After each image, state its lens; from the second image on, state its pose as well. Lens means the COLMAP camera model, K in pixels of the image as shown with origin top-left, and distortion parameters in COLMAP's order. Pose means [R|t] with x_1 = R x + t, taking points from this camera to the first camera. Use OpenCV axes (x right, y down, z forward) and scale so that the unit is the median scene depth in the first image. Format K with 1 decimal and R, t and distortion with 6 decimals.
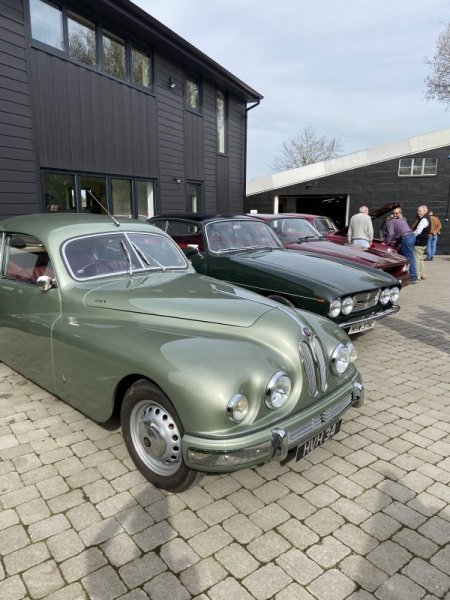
lens RADIAL K [[460.6, 0, 227.3], [0, 460.6, 300.4], [0, 0, 1]] dist [0.124460, -0.177156]
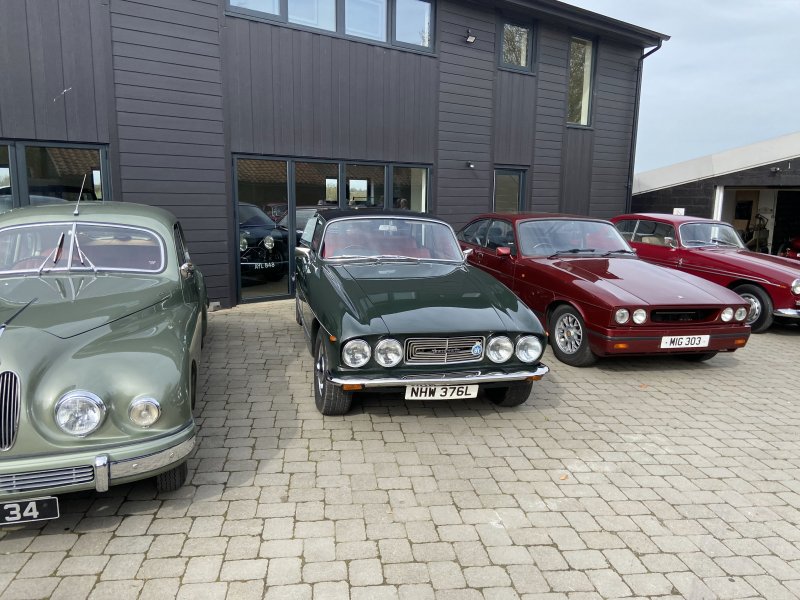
lens RADIAL K [[614.1, 0, 400.0], [0, 614.1, 300.0], [0, 0, 1]] dist [0.124460, -0.177156]
pose [[0.859236, 0.095103, -0.502661, 0.830431], [-0.117399, 0.993002, -0.012803, -0.062642], [0.497926, 0.070012, 0.864389, 0.322112]]
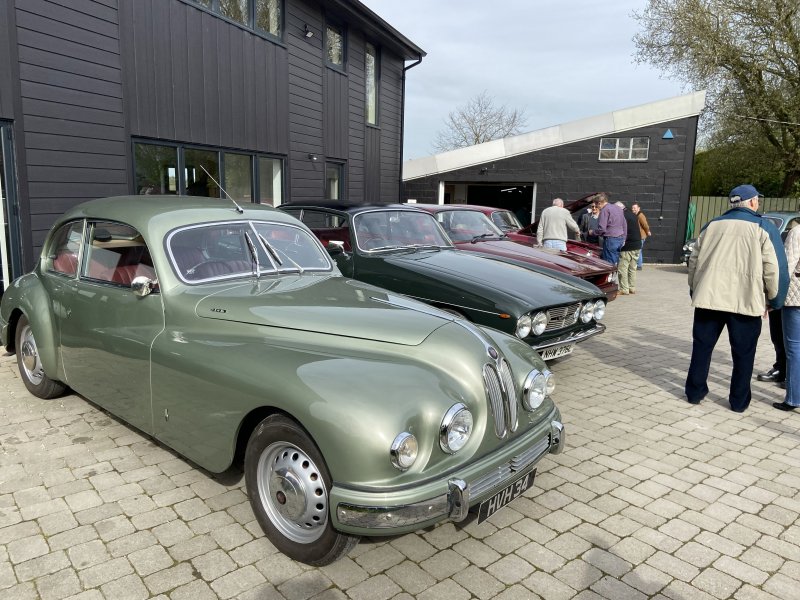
lens RADIAL K [[614.1, 0, 400.0], [0, 614.1, 300.0], [0, 0, 1]] dist [0.124460, -0.177156]
pose [[0.998978, 0.013208, 0.043238, -0.018608], [-0.011792, 0.999391, -0.032834, 0.010947], [-0.043645, 0.032290, 0.998525, -0.011432]]
